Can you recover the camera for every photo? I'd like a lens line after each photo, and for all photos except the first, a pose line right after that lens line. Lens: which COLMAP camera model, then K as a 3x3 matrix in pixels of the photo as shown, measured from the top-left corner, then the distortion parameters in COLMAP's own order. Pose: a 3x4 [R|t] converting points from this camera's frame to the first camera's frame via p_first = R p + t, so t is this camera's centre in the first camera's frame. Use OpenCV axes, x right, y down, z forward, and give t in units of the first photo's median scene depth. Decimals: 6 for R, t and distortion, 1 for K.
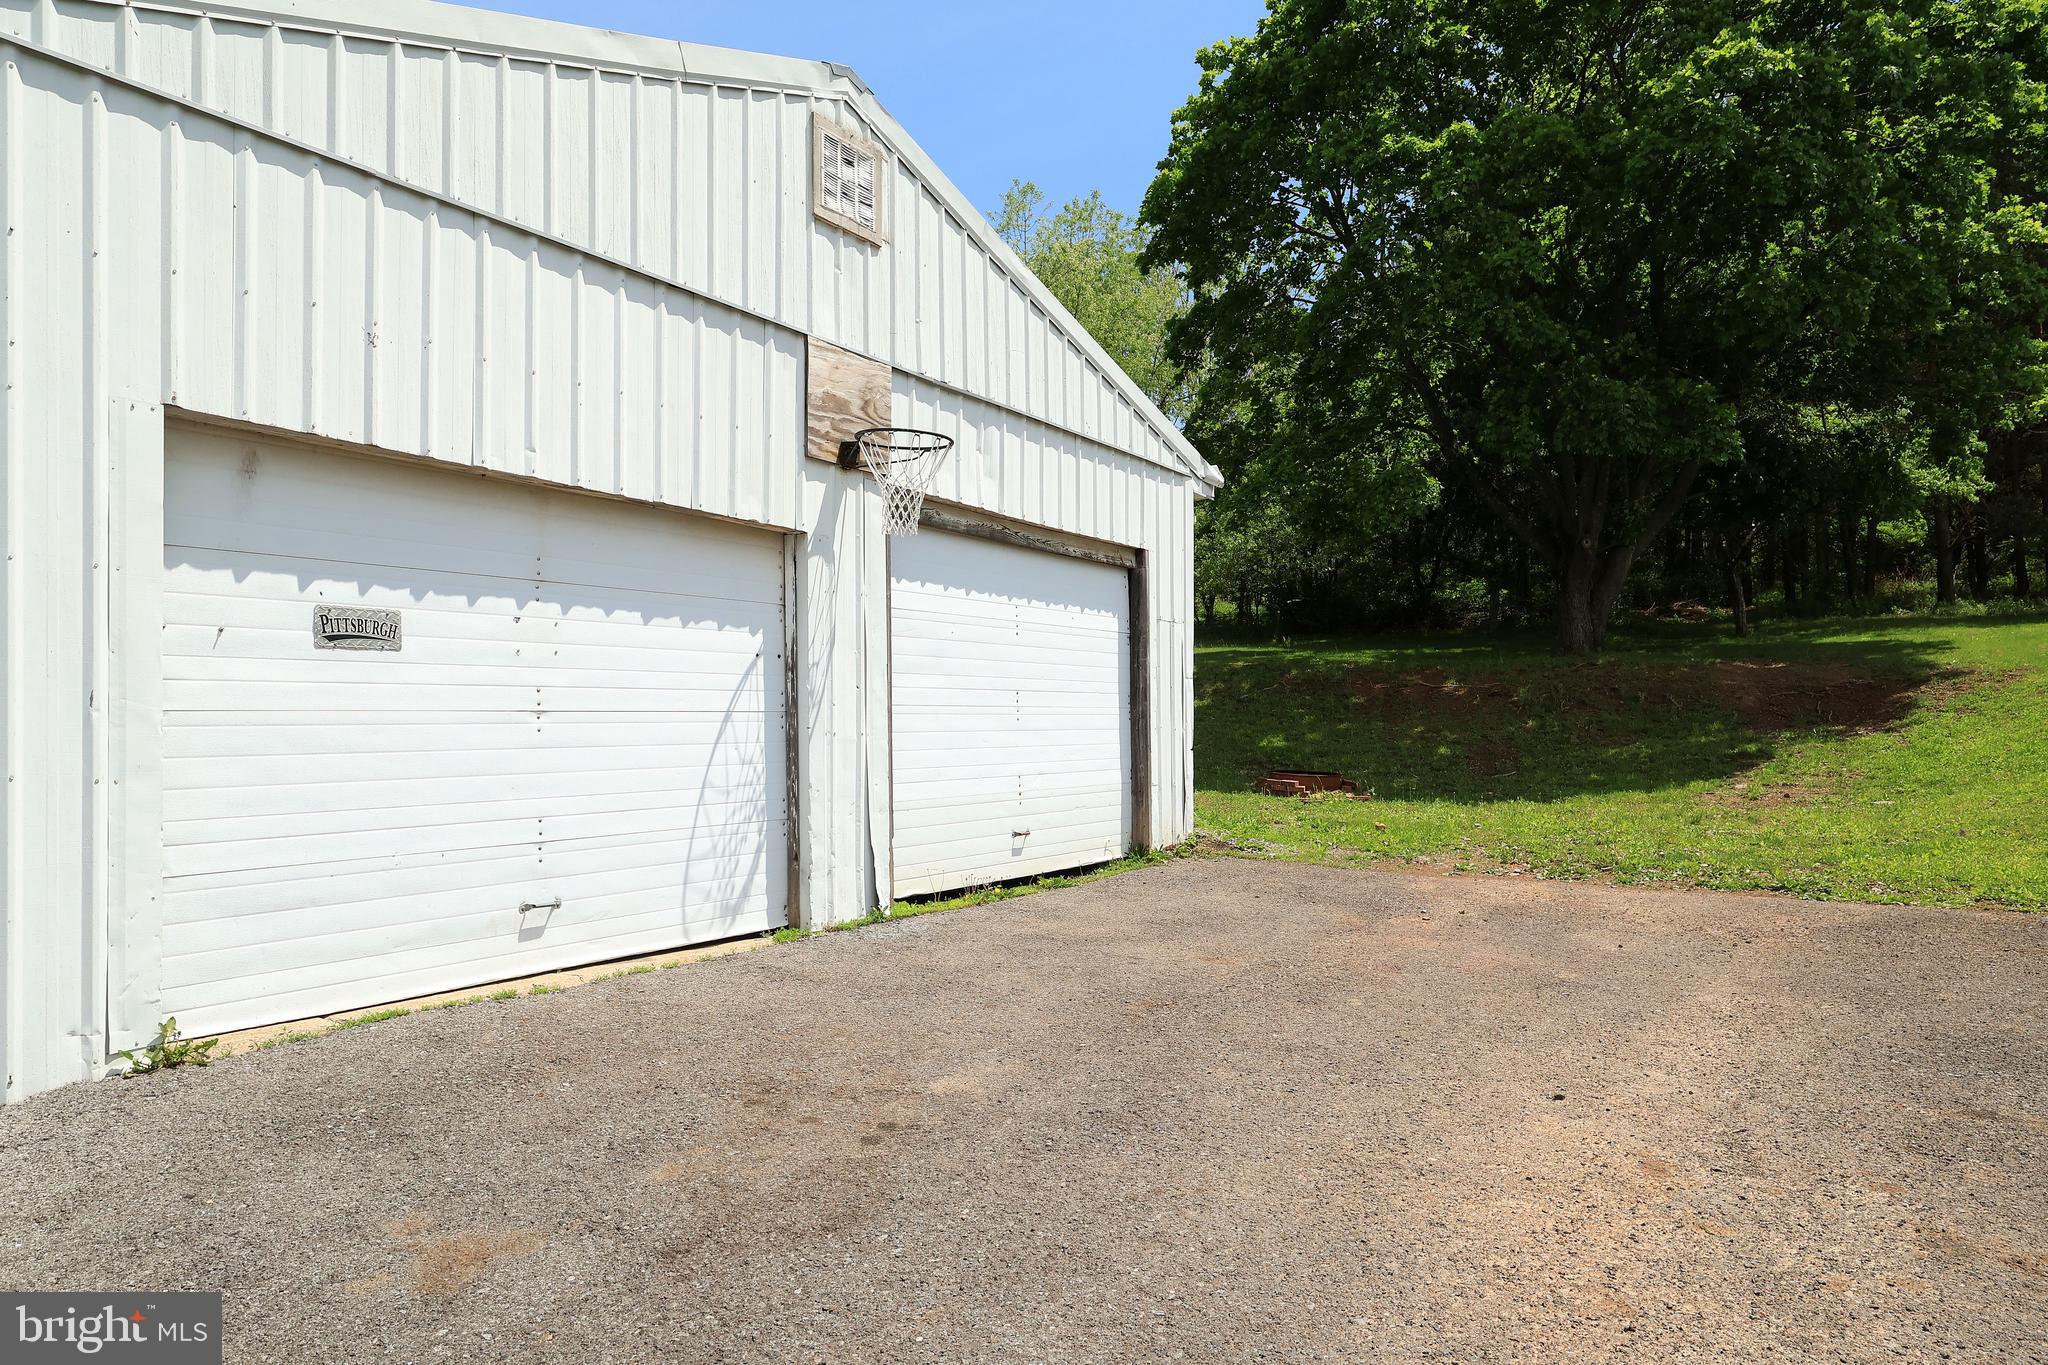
lens RADIAL K [[1238.4, 0, 1016.3], [0, 1238.4, 723.1], [0, 0, 1]] dist [-0.006150, 0.002182]
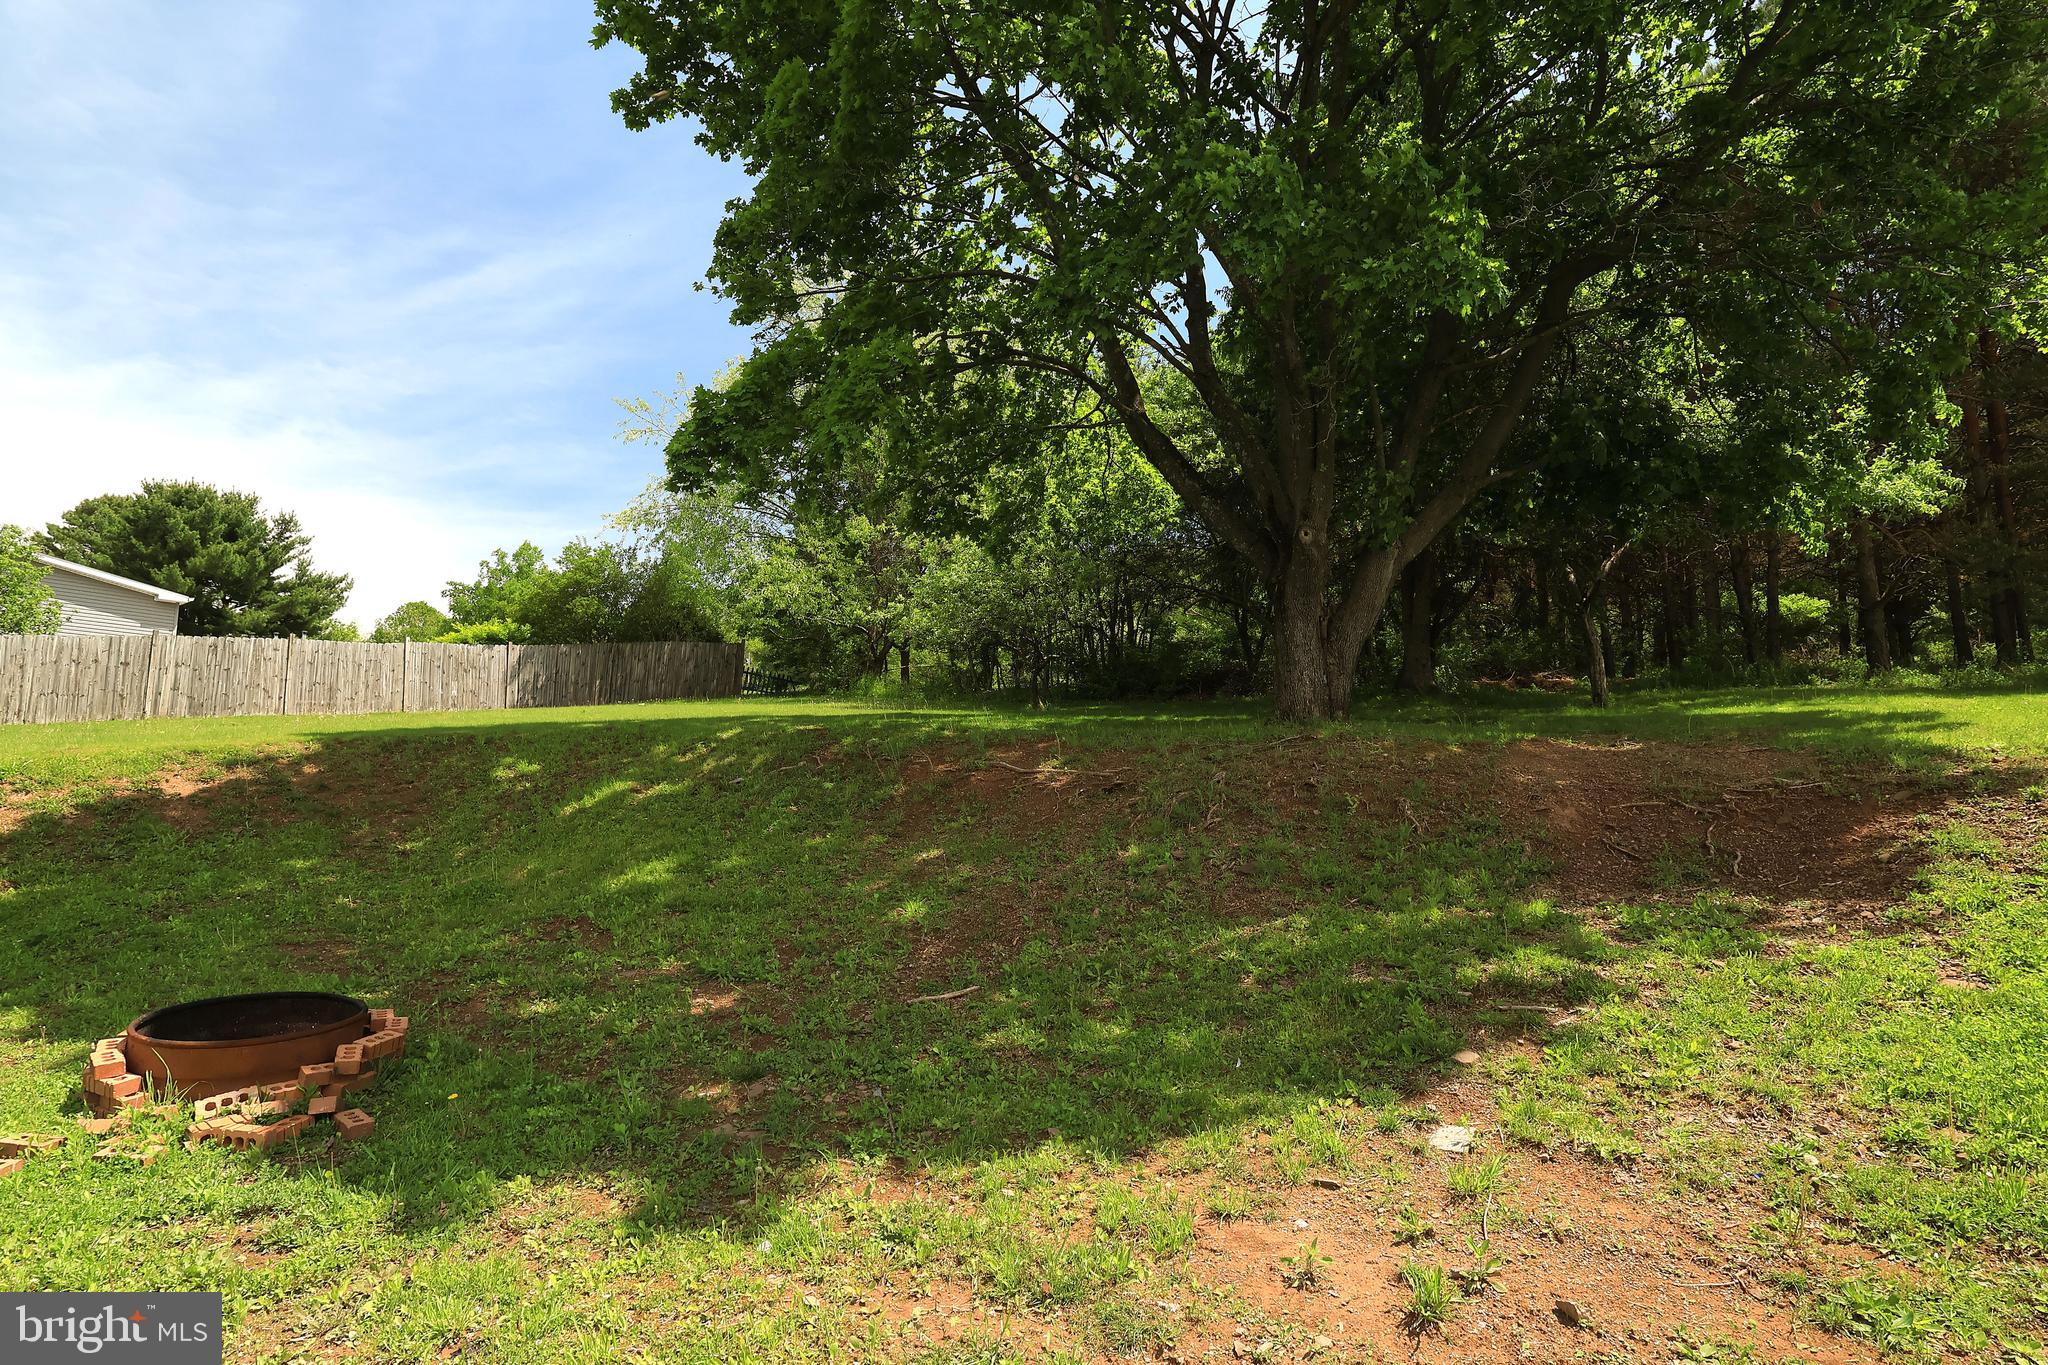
lens RADIAL K [[1003.3, 0, 1038.0], [0, 1003.3, 669.7], [0, 0, 1]] dist [-0.003260, -0.001615]
pose [[0.999498, 0.023819, -0.020885, 1.046998], [-0.026032, 0.993245, -0.113075, -0.069661], [0.018050, 0.113562, 0.993367, 1.595965]]
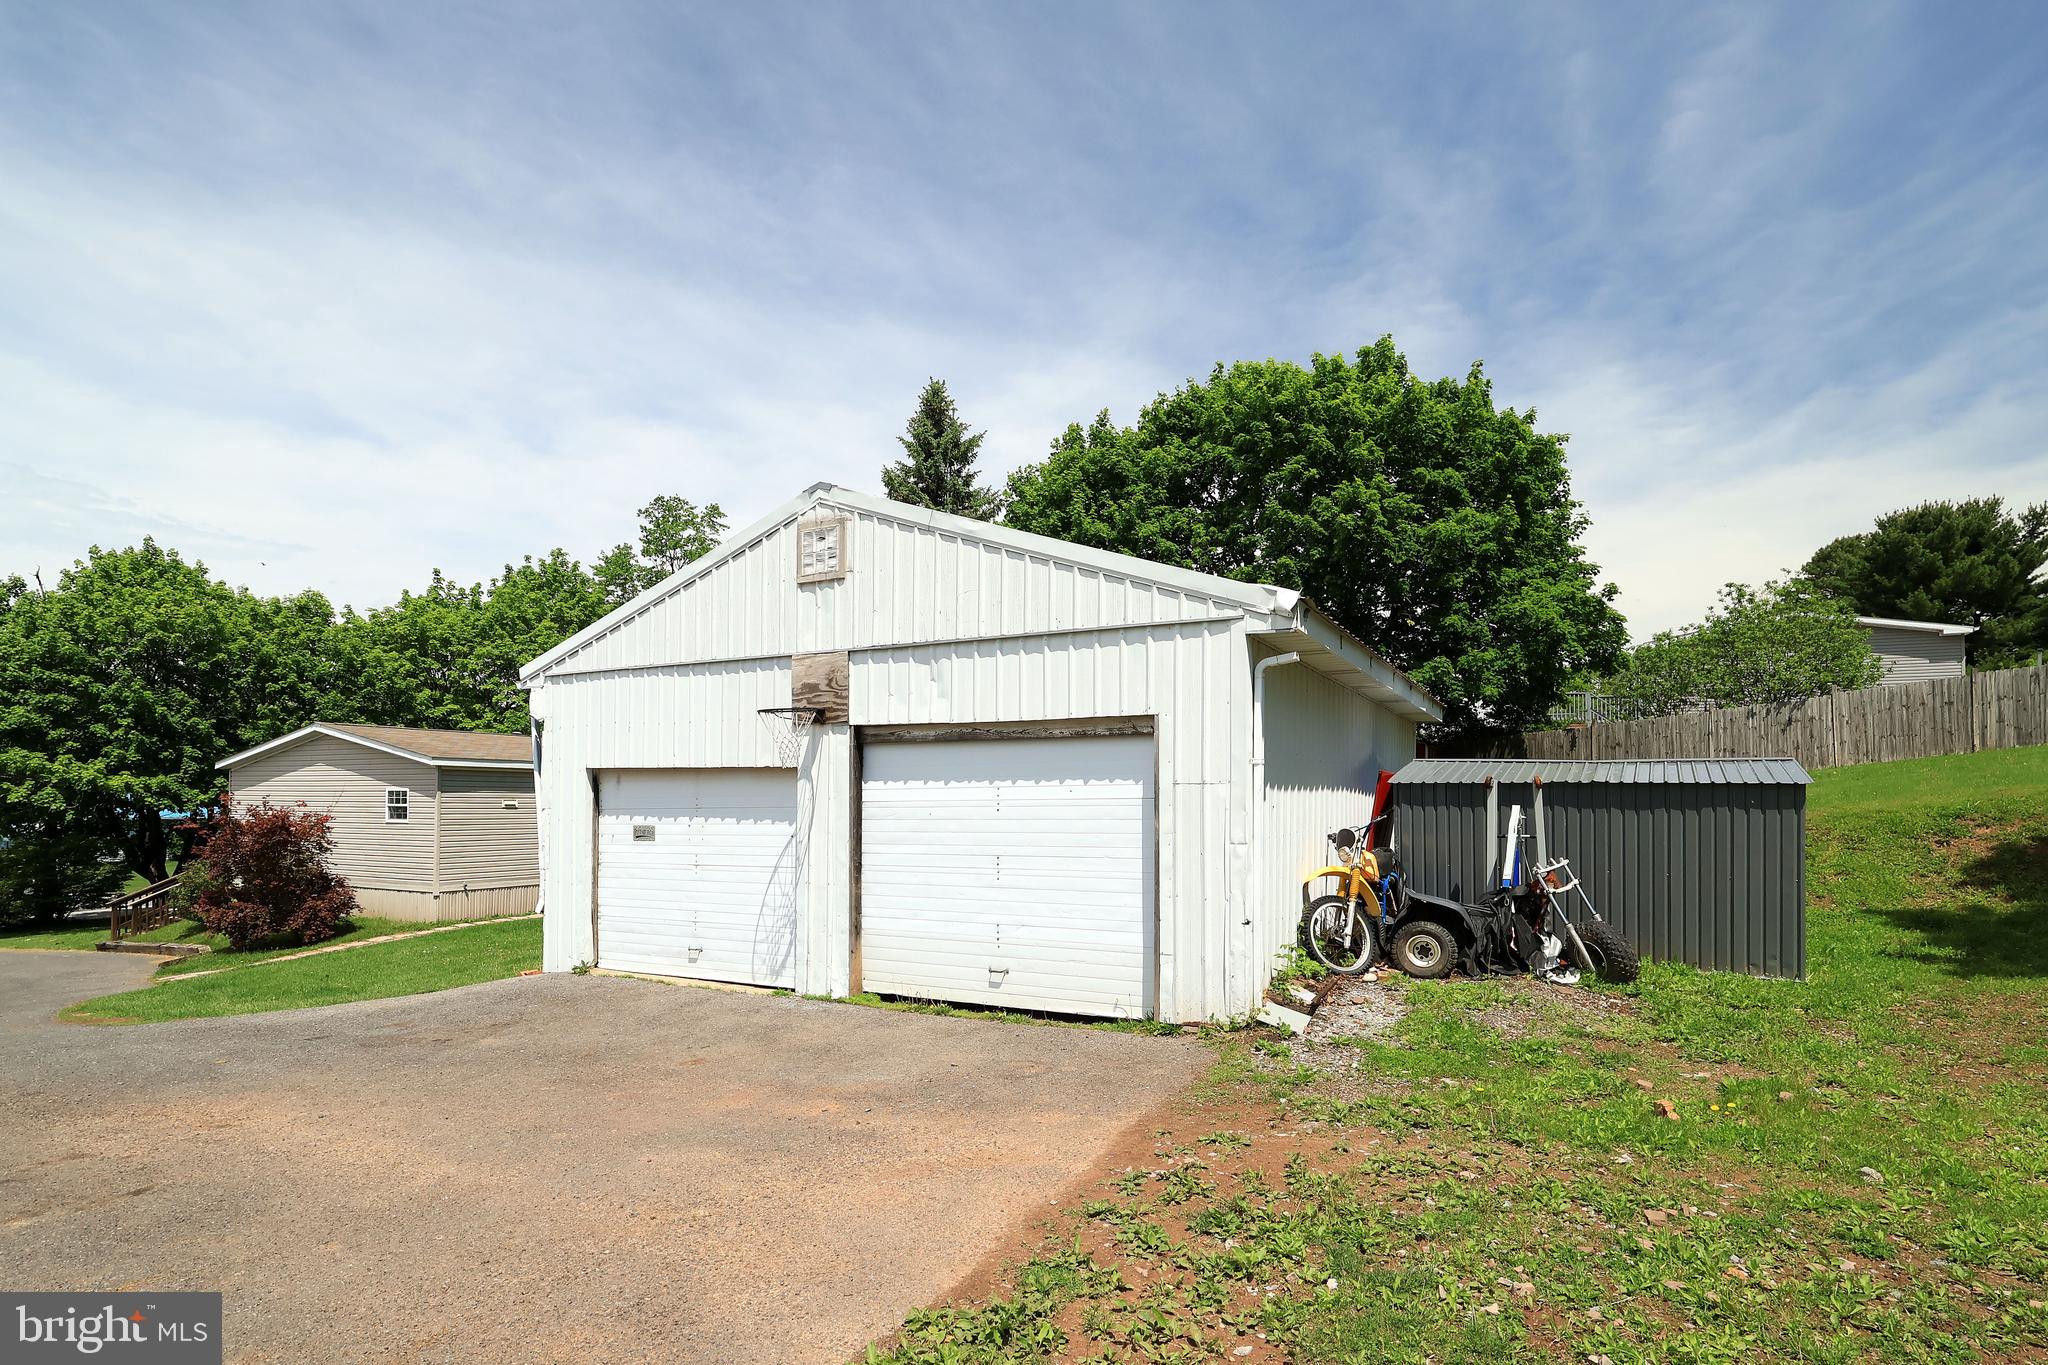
lens RADIAL K [[1003.3, 0, 1016.2], [0, 1003.3, 778.3], [0, 0, 1]] dist [-0.003260, -0.001615]
pose [[0.109742, -0.015014, -0.993847, 1.180710], [0.013007, 0.999822, -0.013668, -0.105591], [0.993875, -0.011427, 0.109918, 1.065839]]
